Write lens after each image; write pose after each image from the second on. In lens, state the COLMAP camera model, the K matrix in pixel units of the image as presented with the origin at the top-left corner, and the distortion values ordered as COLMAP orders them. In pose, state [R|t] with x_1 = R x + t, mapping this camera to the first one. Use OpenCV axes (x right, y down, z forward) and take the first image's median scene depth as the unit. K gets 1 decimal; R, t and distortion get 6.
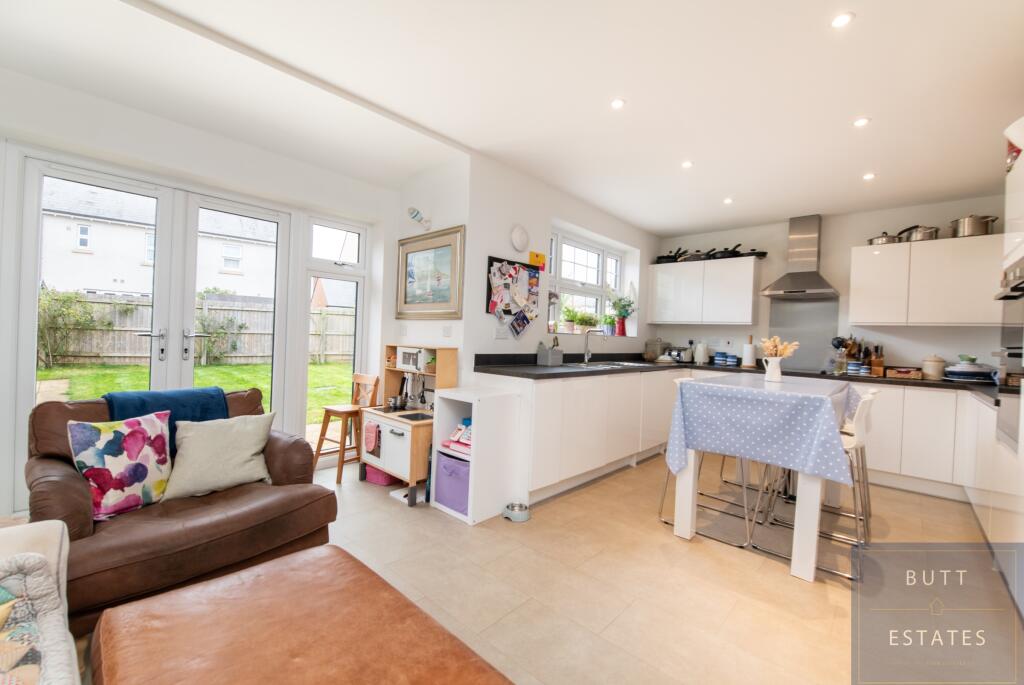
lens RADIAL K [[409.2, 0, 512.0], [0, 409.2, 342.5], [0, 0, 1]] dist [-0.044152, -0.000049]
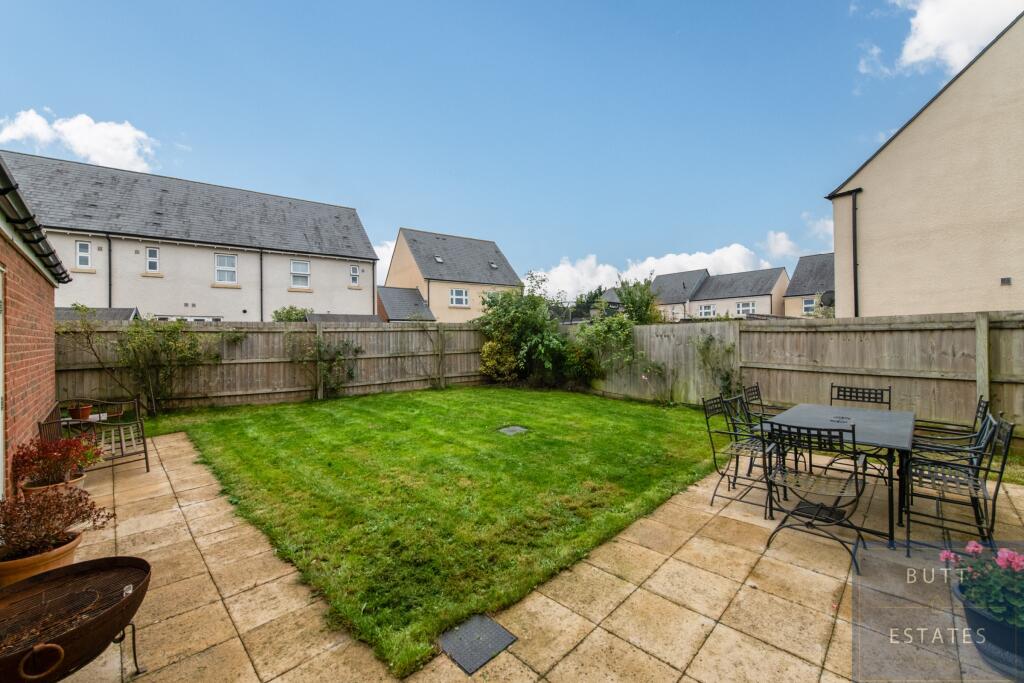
lens RADIAL K [[409.2, 0, 512.0], [0, 409.2, 341.5], [0, 0, 1]] dist [-0.044152, -0.000049]
pose [[0.996704, -0.050220, -0.063716, -0.311719], [0.049423, 0.998680, -0.014017, -0.032931], [0.064336, 0.010822, 0.997870, 0.173214]]
